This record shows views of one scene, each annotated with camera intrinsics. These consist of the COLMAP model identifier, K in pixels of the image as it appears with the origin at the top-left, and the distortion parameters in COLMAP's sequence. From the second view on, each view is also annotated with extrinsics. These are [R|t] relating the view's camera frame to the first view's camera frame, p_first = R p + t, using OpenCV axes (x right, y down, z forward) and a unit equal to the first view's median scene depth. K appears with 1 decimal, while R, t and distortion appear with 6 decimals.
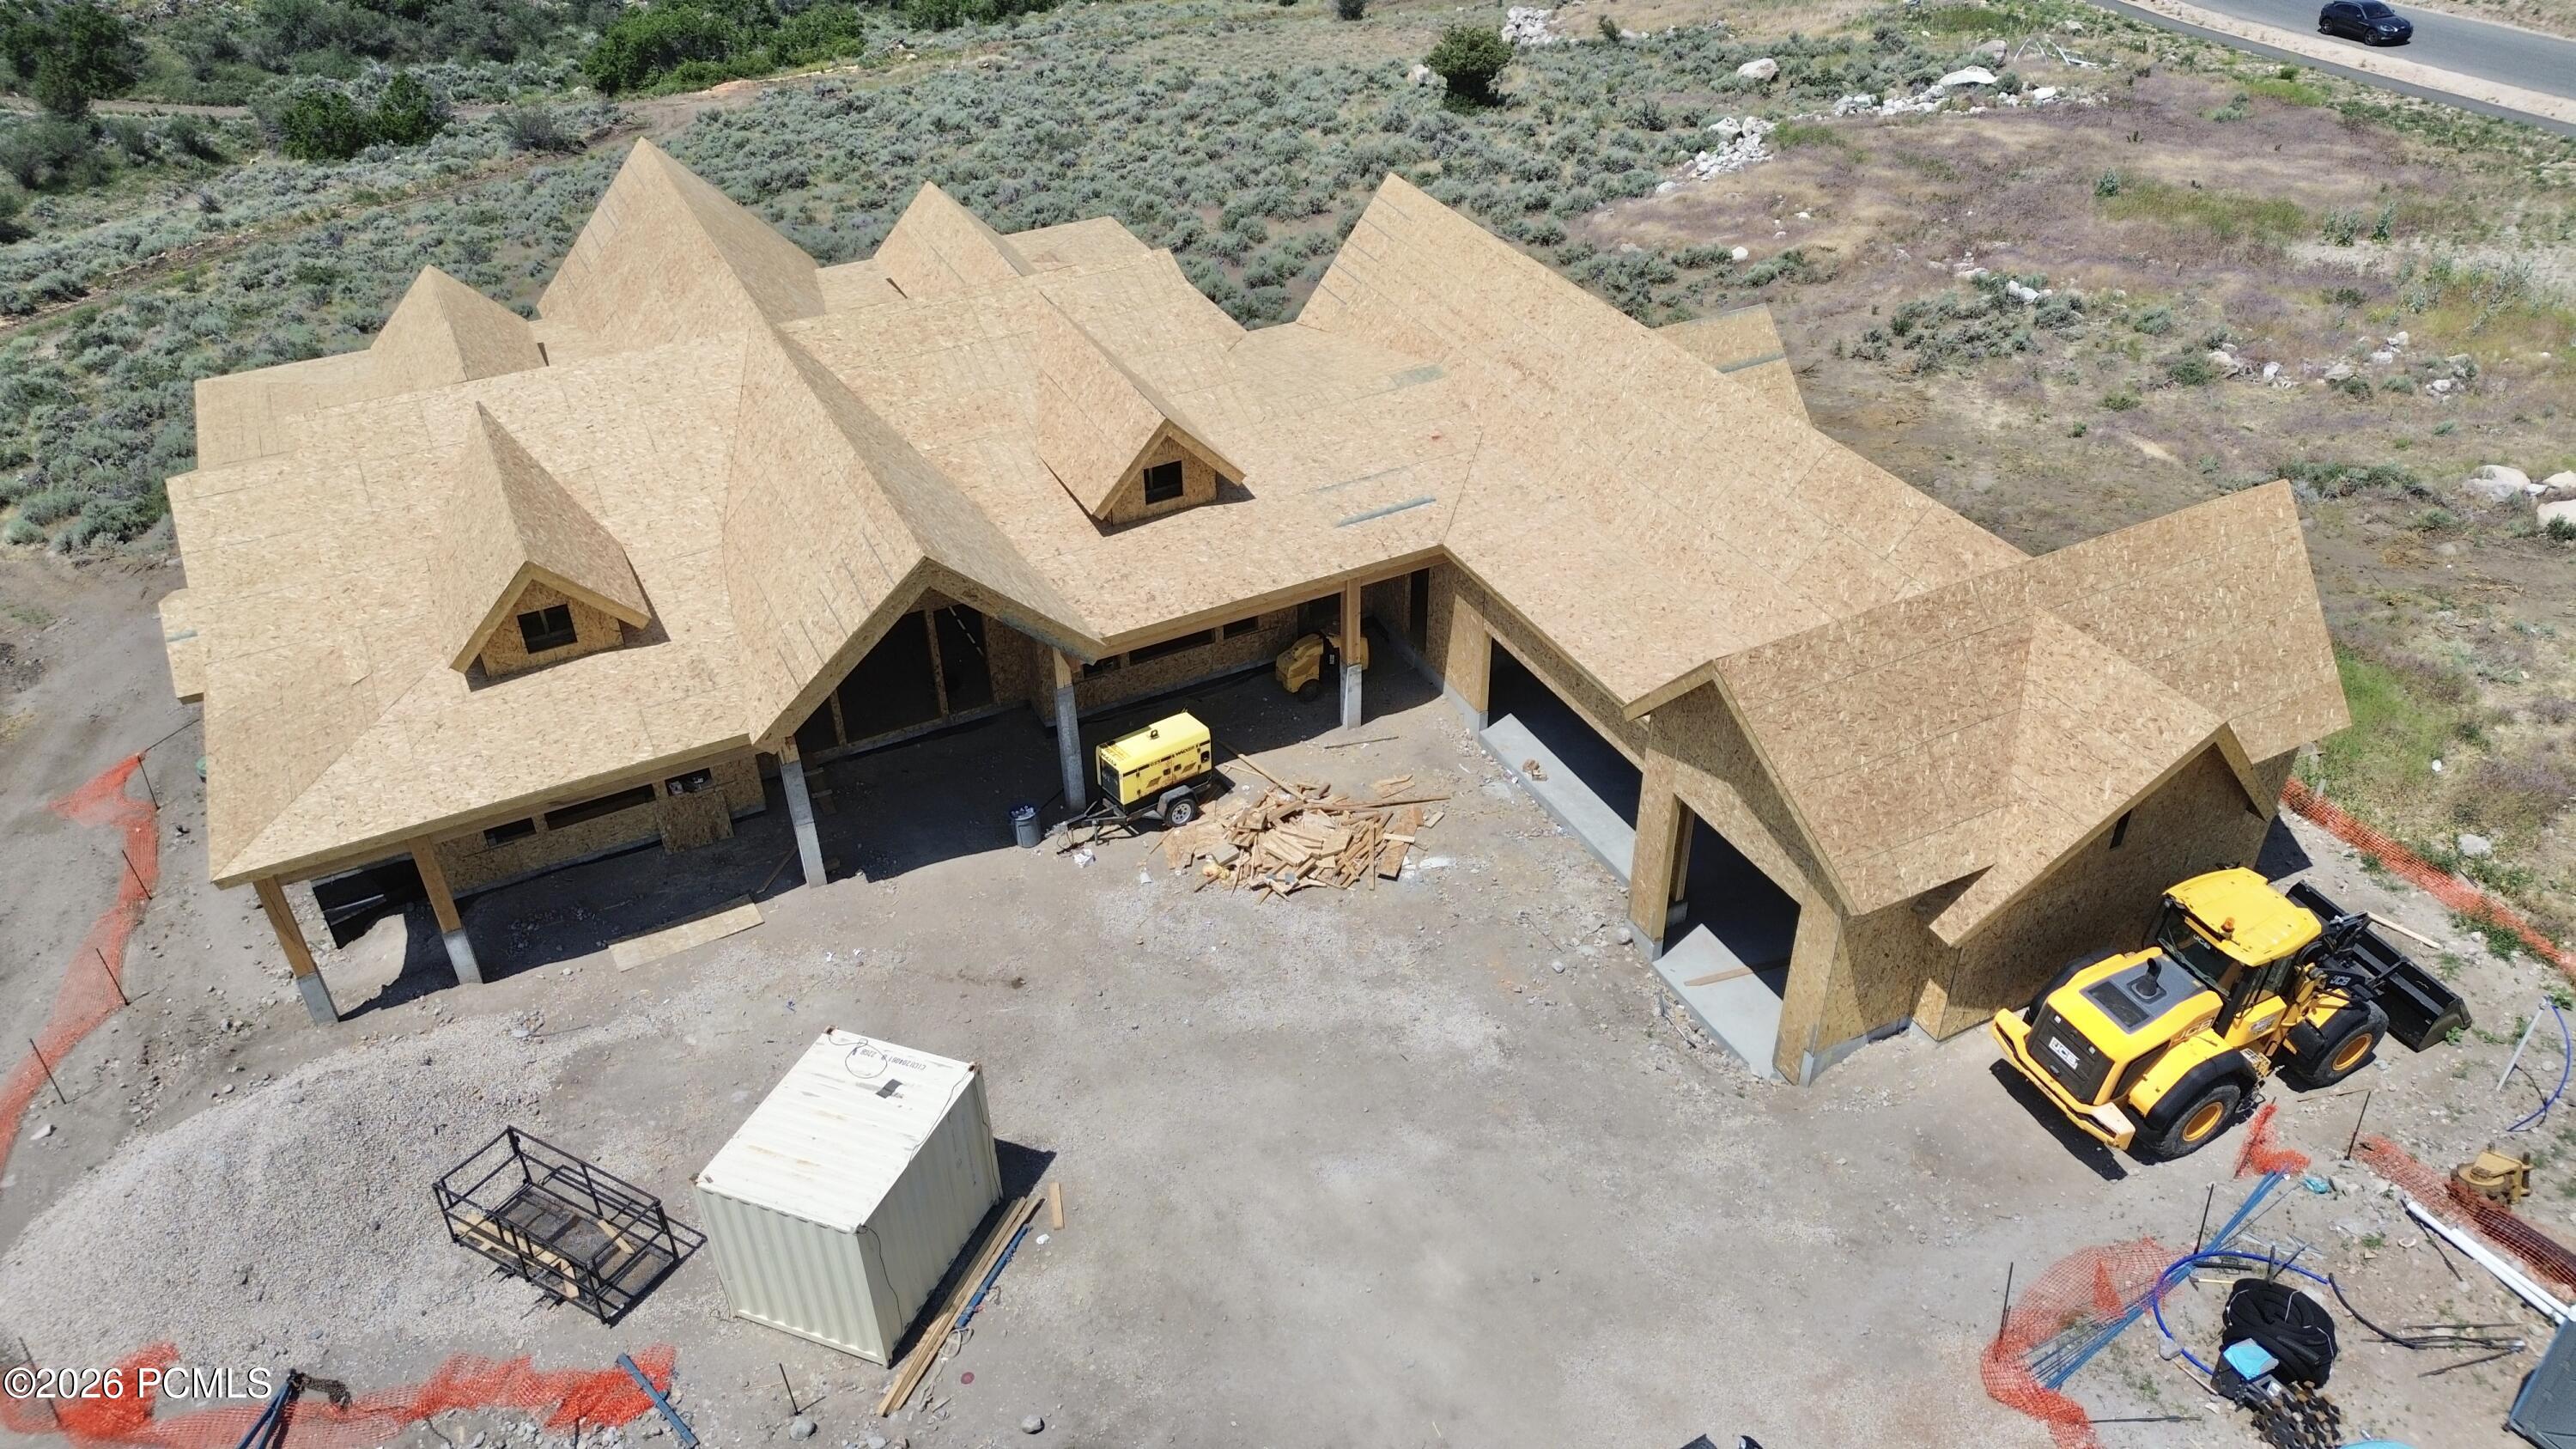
lens RADIAL K [[1813.7, 0, 1296.8], [0, 1813.7, 721.6], [0, 0, 1]] dist [0.083658, -0.087968]
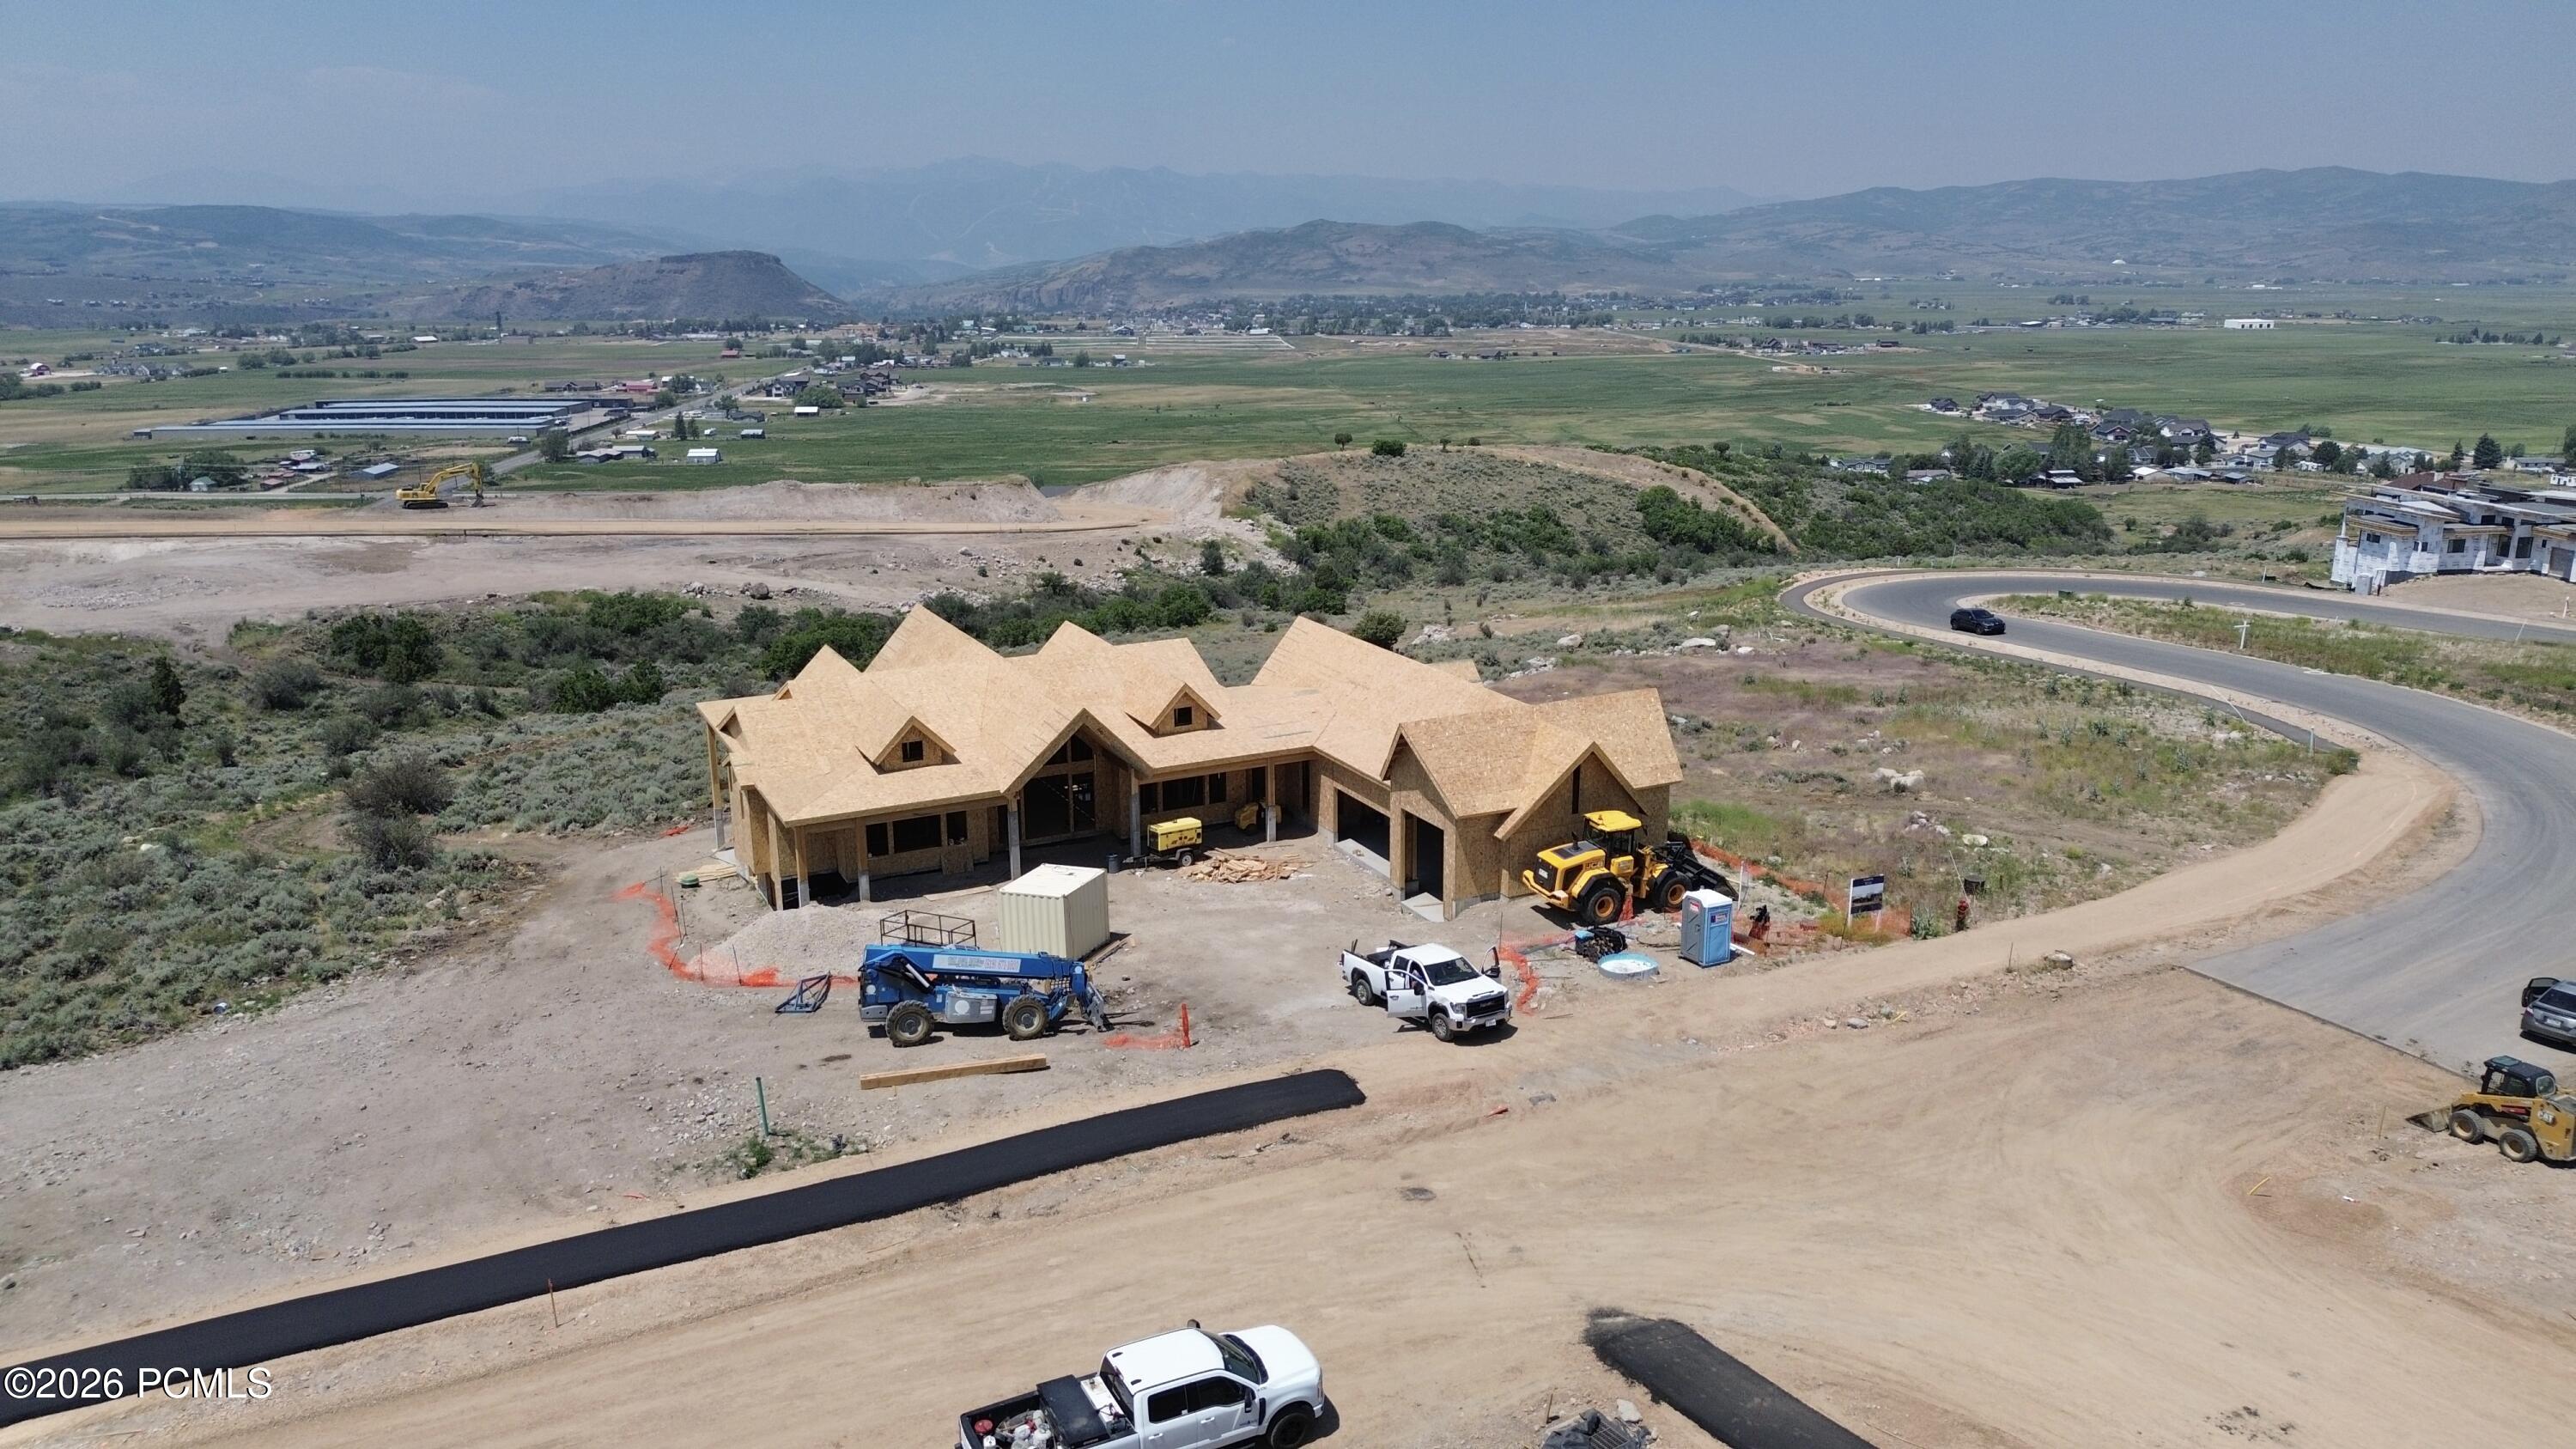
lens RADIAL K [[1810.1, 0, 1293.9], [0, 1810.1, 719.1], [0, 0, 1]] dist [0.111249, -0.138332]
pose [[0.999975, 0.006978, -0.001008, 0.062583], [-0.006879, 0.934397, -0.356166, 0.655610], [-0.001544, 0.356164, 0.934422, -1.037389]]
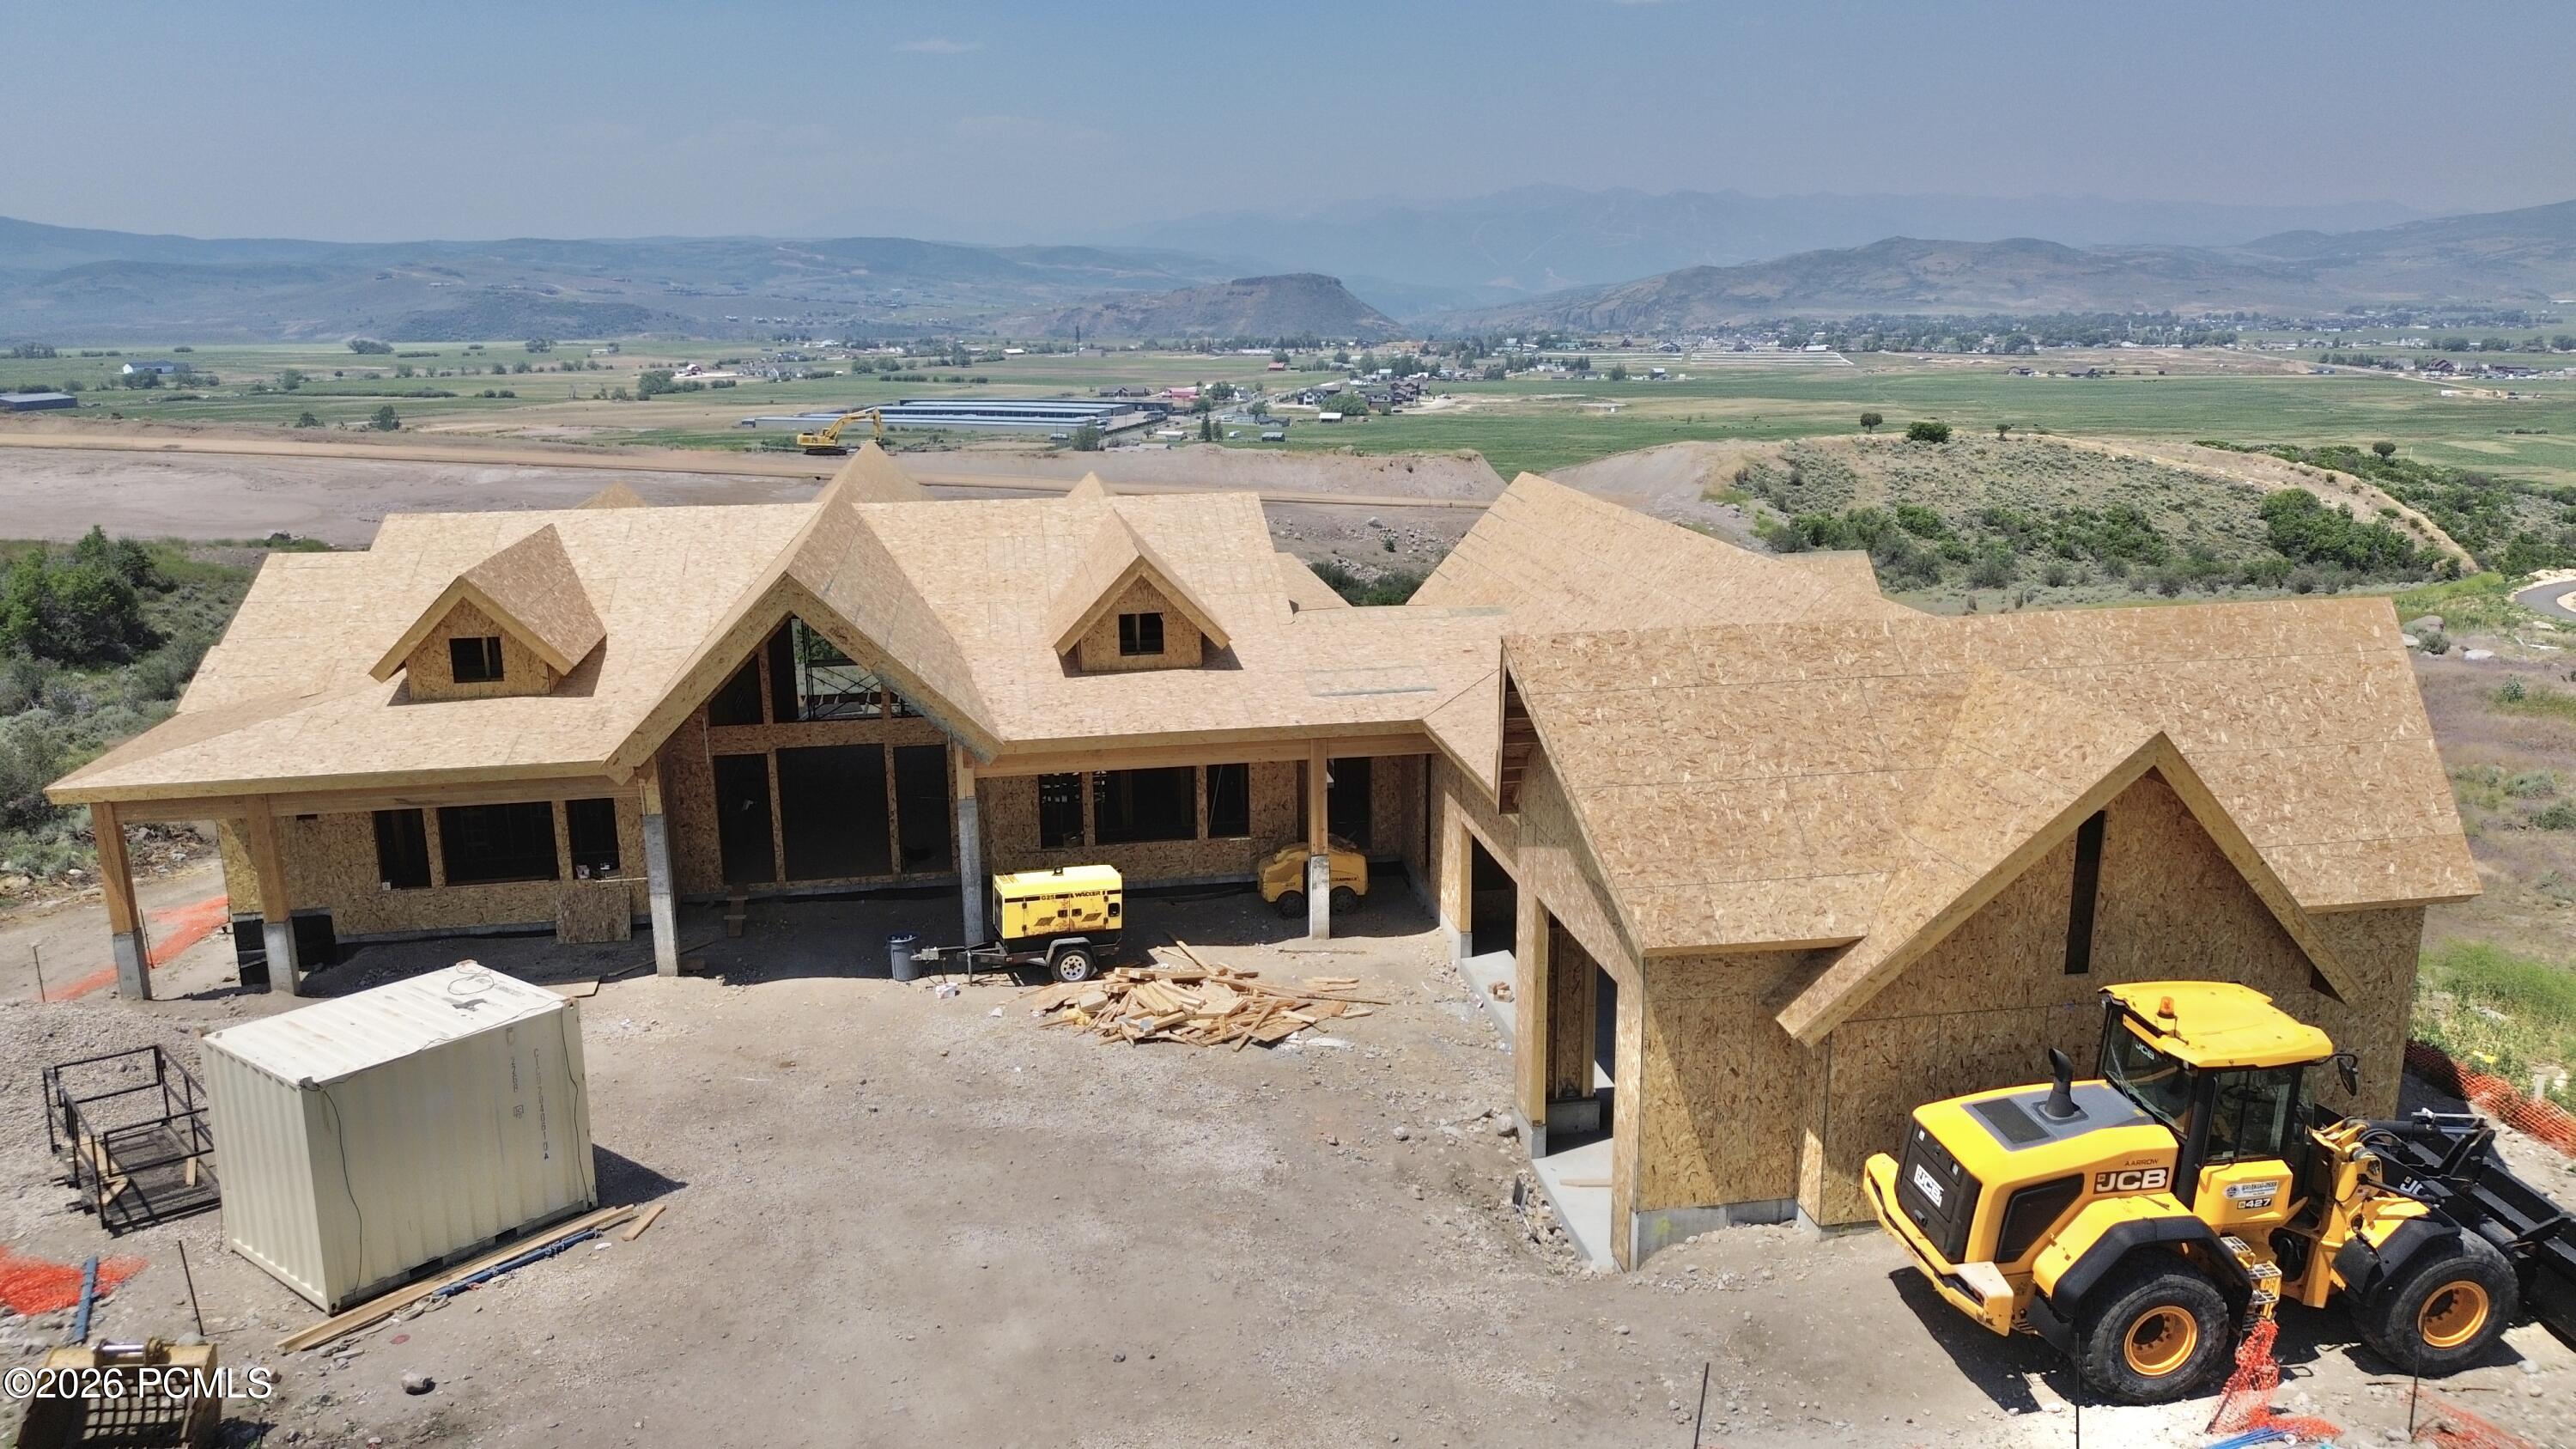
lens RADIAL K [[1813.7, 0, 1296.8], [0, 1813.7, 721.6], [0, 0, 1]] dist [0.083658, -0.087968]
pose [[0.956293, 0.075595, -0.282470, 0.283479], [-0.173896, 0.923642, -0.341533, 0.225994], [0.235083, 0.375726, 0.896418, 0.196549]]
